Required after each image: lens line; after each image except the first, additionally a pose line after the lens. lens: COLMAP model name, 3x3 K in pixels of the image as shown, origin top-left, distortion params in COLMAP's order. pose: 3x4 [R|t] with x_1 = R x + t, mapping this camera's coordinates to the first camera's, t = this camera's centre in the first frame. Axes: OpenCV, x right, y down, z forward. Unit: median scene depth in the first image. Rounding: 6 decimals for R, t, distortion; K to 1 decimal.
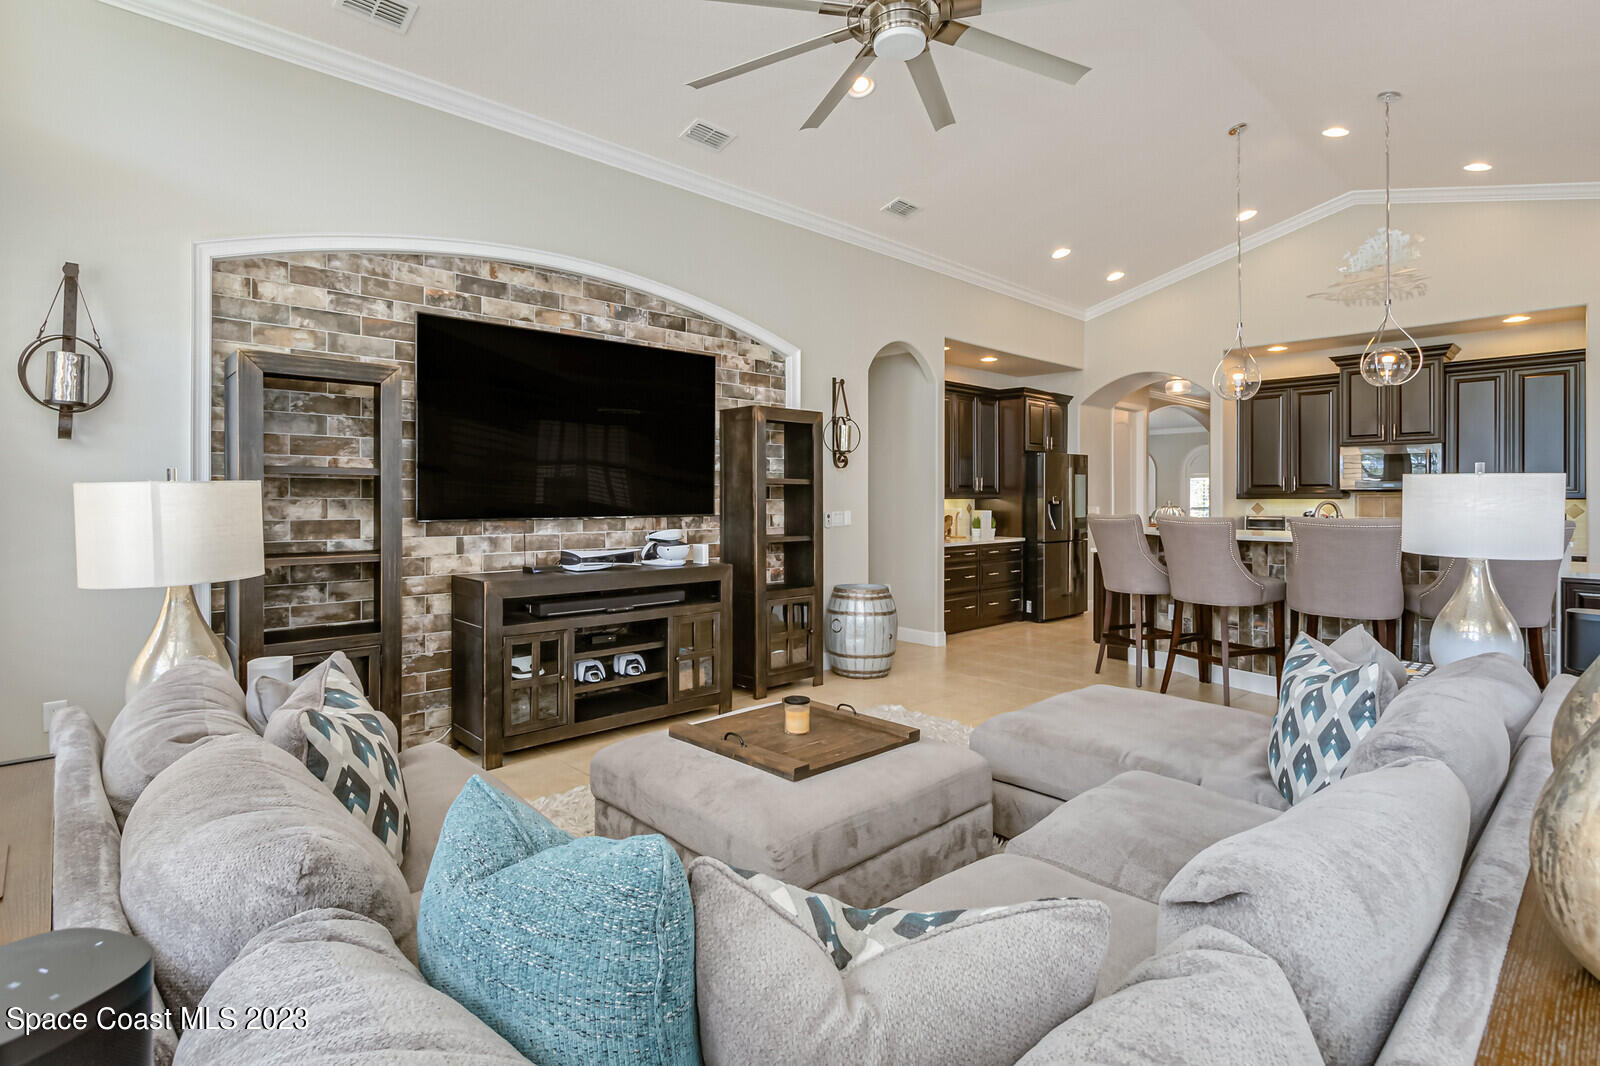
lens RADIAL K [[799.4, 0, 834.1], [0, 799.4, 500.4], [0, 0, 1]] dist [0.005857, 0.001018]
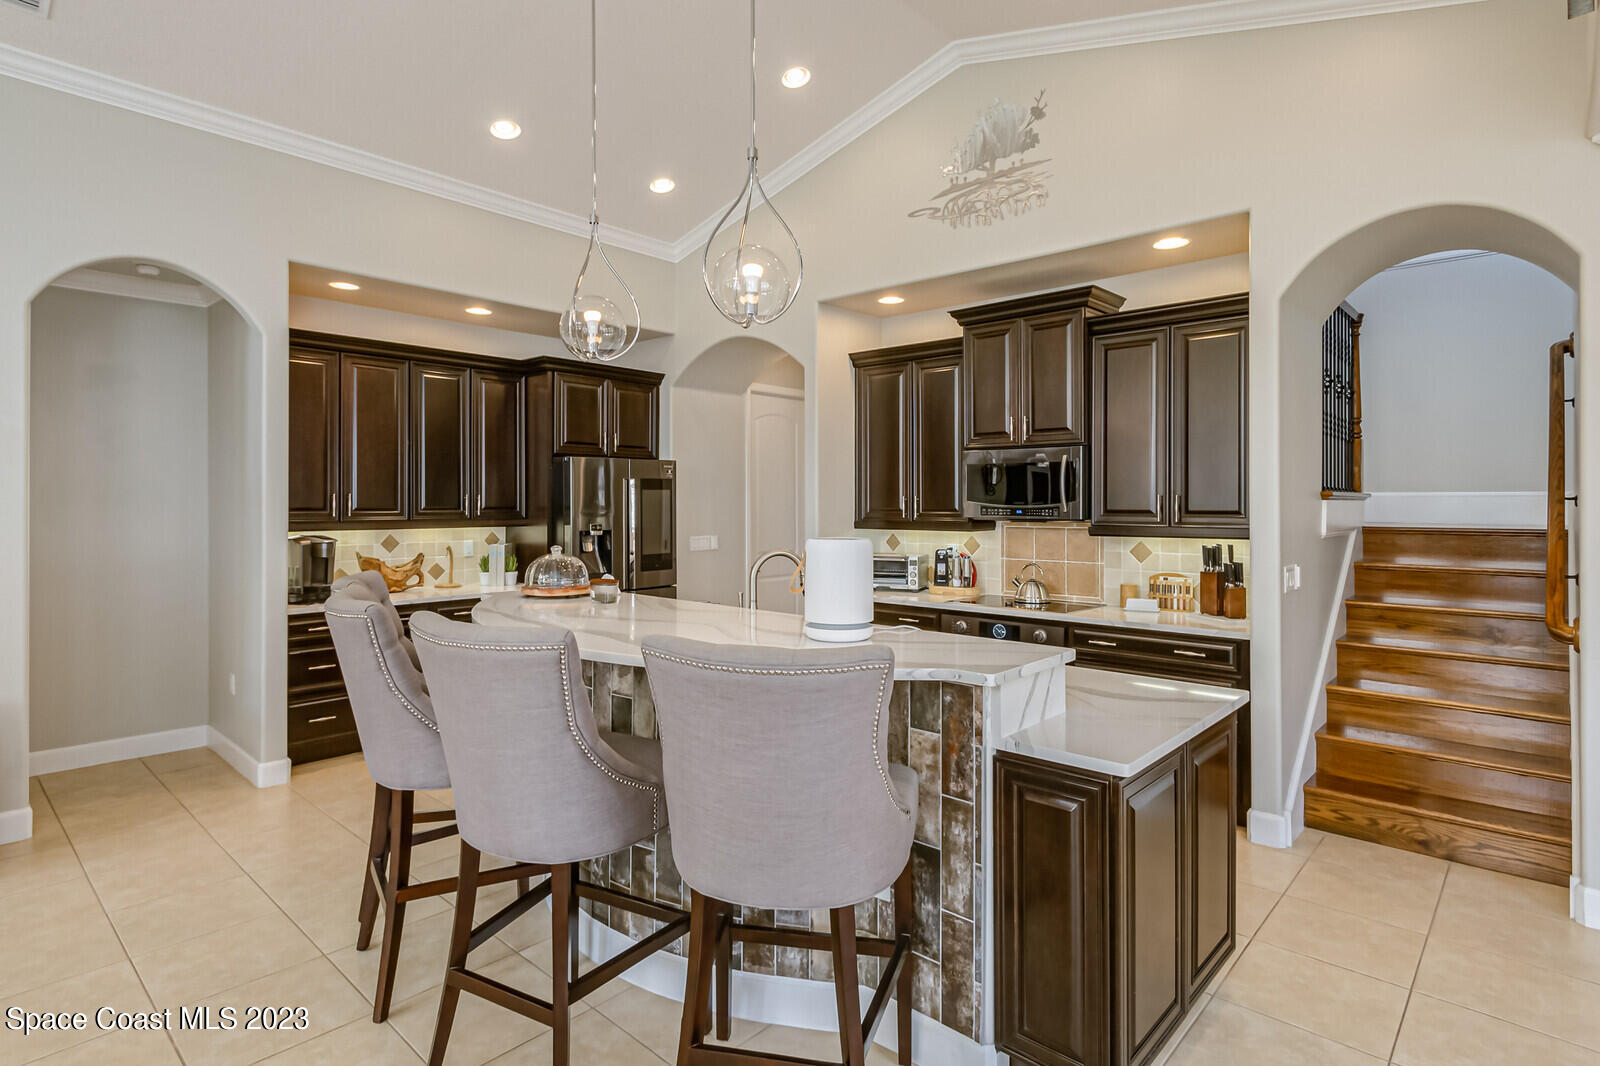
lens RADIAL K [[827.6, 0, 861.6], [0, 827.6, 494.0], [0, 0, 1]] dist [0.000992, 0.000105]
pose [[0.995260, 0.005044, 0.097124, 0.692671], [-0.003695, 0.999894, -0.014065, -0.032762], [-0.097184, 0.013640, 0.995173, 0.499598]]
